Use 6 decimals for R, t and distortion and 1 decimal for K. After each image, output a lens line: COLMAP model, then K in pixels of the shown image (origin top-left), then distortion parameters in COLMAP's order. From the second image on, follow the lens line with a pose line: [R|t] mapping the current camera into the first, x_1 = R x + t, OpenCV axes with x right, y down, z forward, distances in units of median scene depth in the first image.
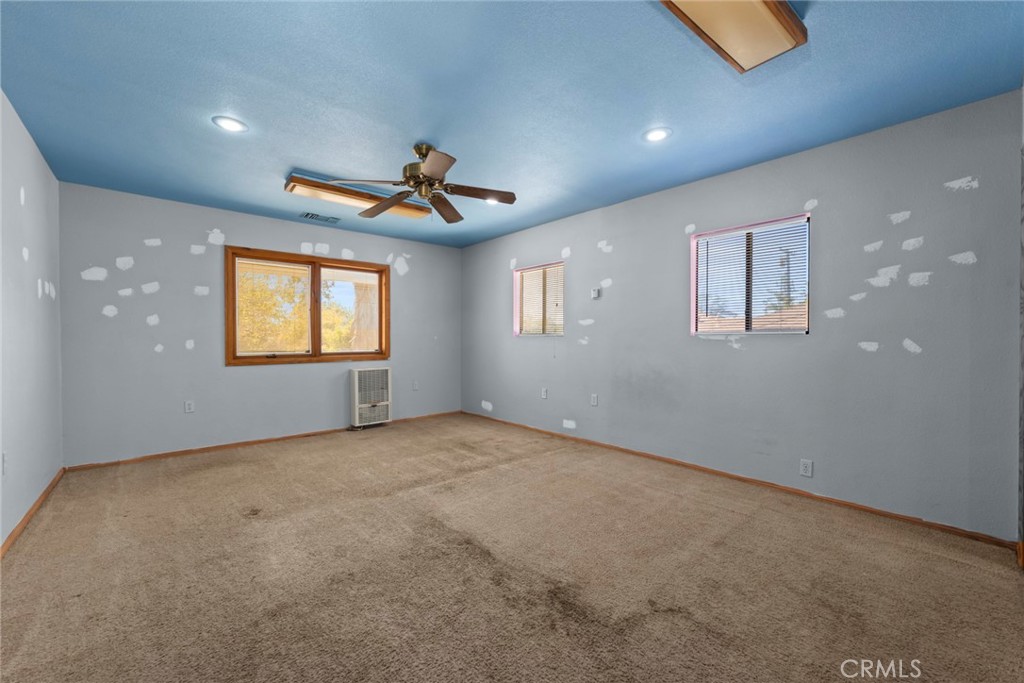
lens RADIAL K [[409.5, 0, 515.6], [0, 409.5, 349.8], [0, 0, 1]] dist [-0.000207, 0.000122]
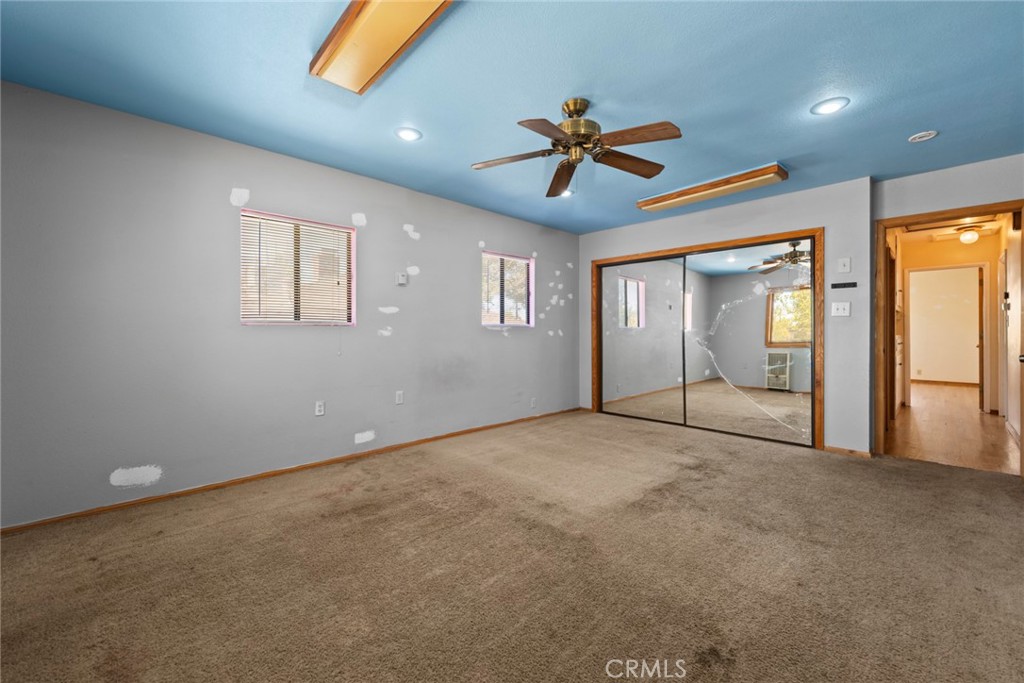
lens RADIAL K [[410.6, 0, 513.4], [0, 410.6, 336.9], [0, 0, 1]] dist [-0.001877, 0.000777]
pose [[-0.043353, -0.016776, 0.998919, -0.892183], [0.027057, 0.999473, 0.017960, -0.024784], [-0.998693, 0.027806, -0.042877, 0.982531]]
